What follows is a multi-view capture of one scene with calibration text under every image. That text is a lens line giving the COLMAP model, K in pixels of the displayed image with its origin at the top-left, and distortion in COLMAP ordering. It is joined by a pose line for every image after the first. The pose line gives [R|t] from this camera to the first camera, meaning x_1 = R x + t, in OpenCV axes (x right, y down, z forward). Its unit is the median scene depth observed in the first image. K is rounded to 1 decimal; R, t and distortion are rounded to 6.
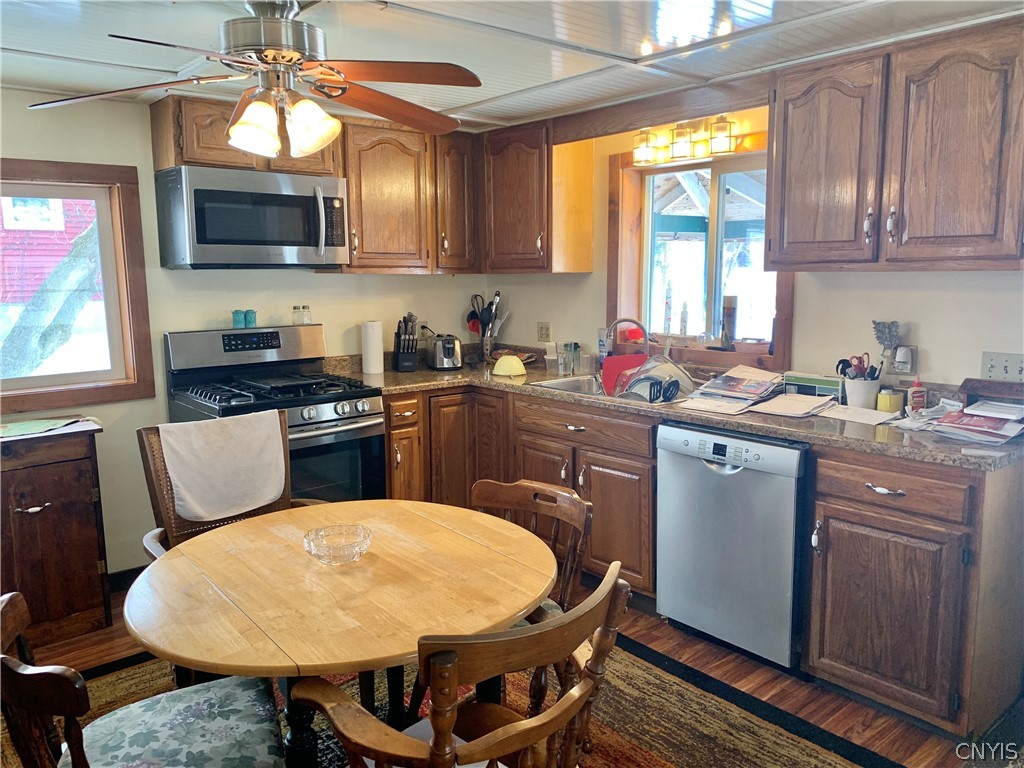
lens RADIAL K [[777.6, 0, 512.2], [0, 777.6, 375.0], [0, 0, 1]] dist [0.047673, -0.060056]
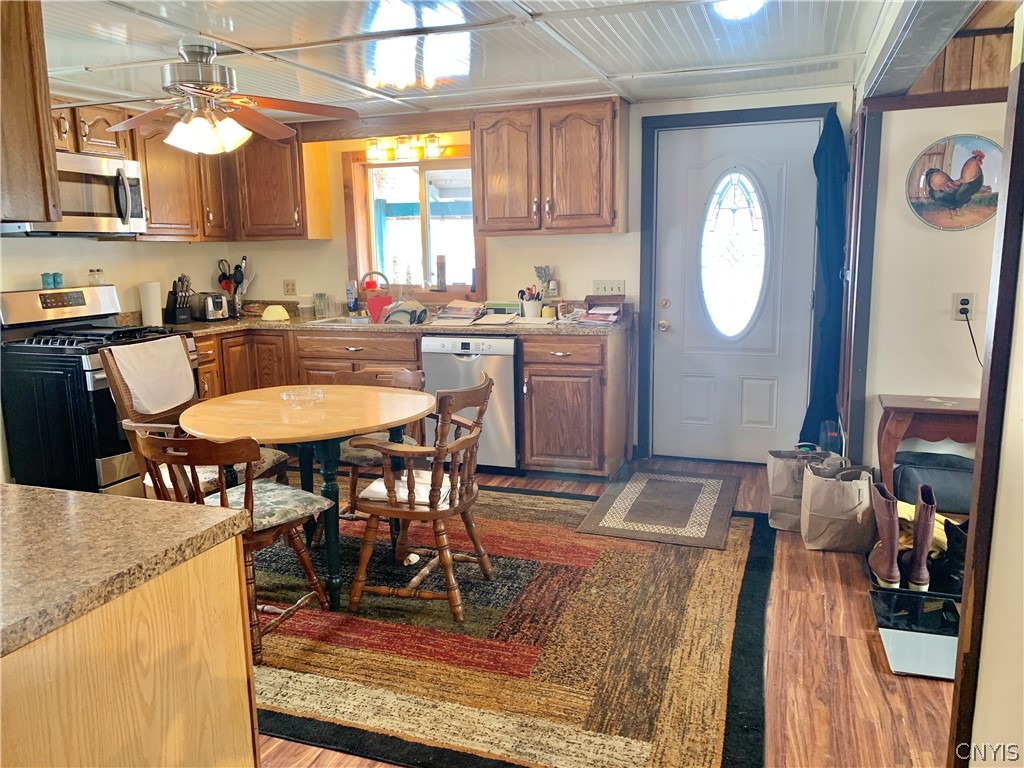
lens RADIAL K [[777.6, 0, 504.8], [0, 777.6, 384.2], [0, 0, 1]] dist [0.047673, -0.060056]
pose [[0.874343, -0.093732, 0.476172, -0.347393], [0.076255, 0.995518, 0.055943, 0.071444], [-0.479281, -0.012603, 0.877571, -0.363222]]
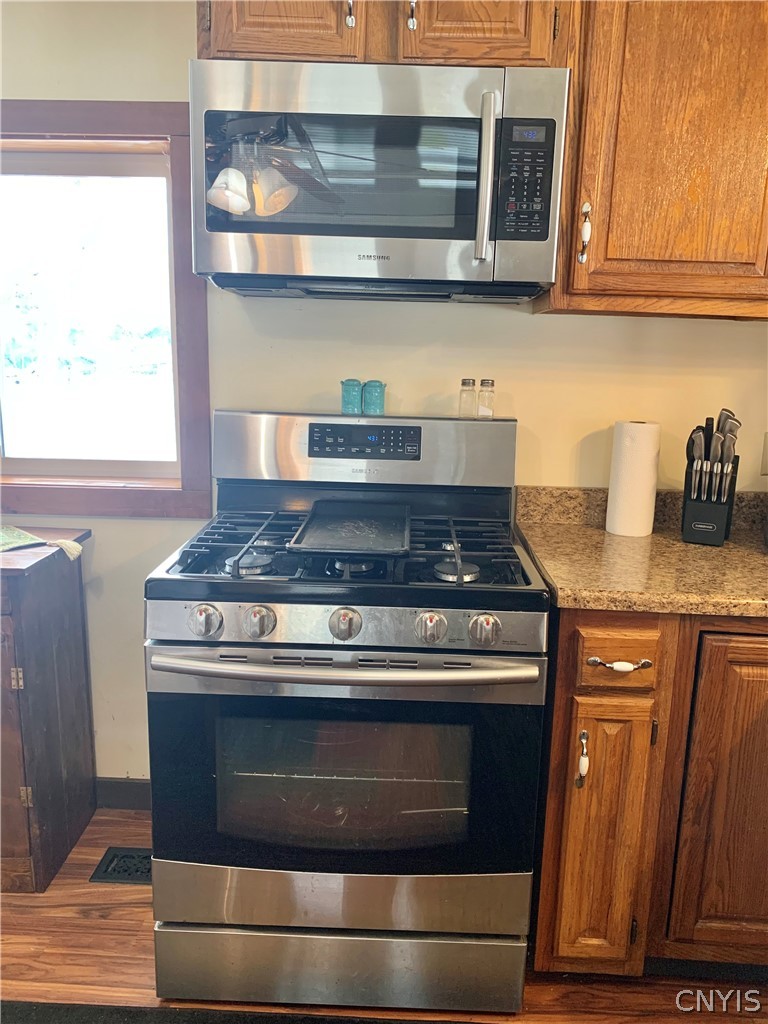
lens RADIAL K [[777.6, 0, 385.4], [0, 777.6, 510.2], [0, 0, 1]] dist [0.047673, -0.060056]
pose [[0.738812, 0.163847, -0.653690, 0.023729], [-0.124710, 0.986481, 0.106312, -0.058504], [0.662272, 0.002977, 0.749258, 0.669599]]
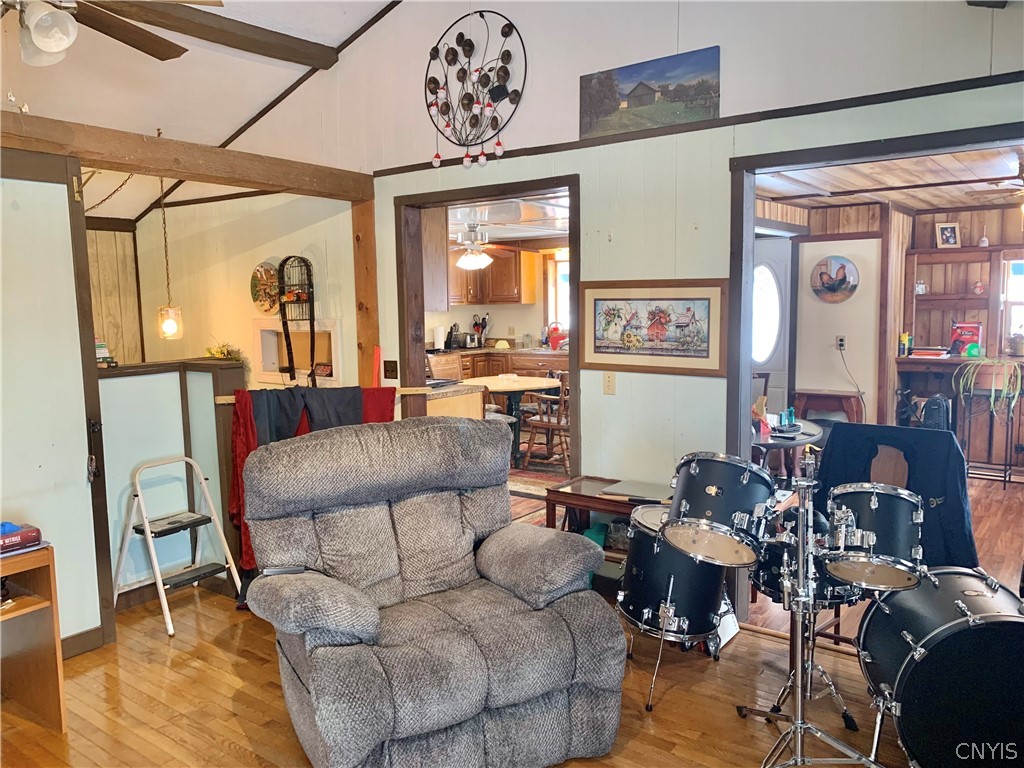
lens RADIAL K [[777.6, 0, 506.6], [0, 777.6, 380.1], [0, 0, 1]] dist [0.047673, -0.060056]
pose [[0.978961, -0.025947, 0.202391, -0.535057], [0.033657, 0.998829, -0.034746, 0.201105], [-0.201252, 0.040827, 0.978688, -1.449264]]
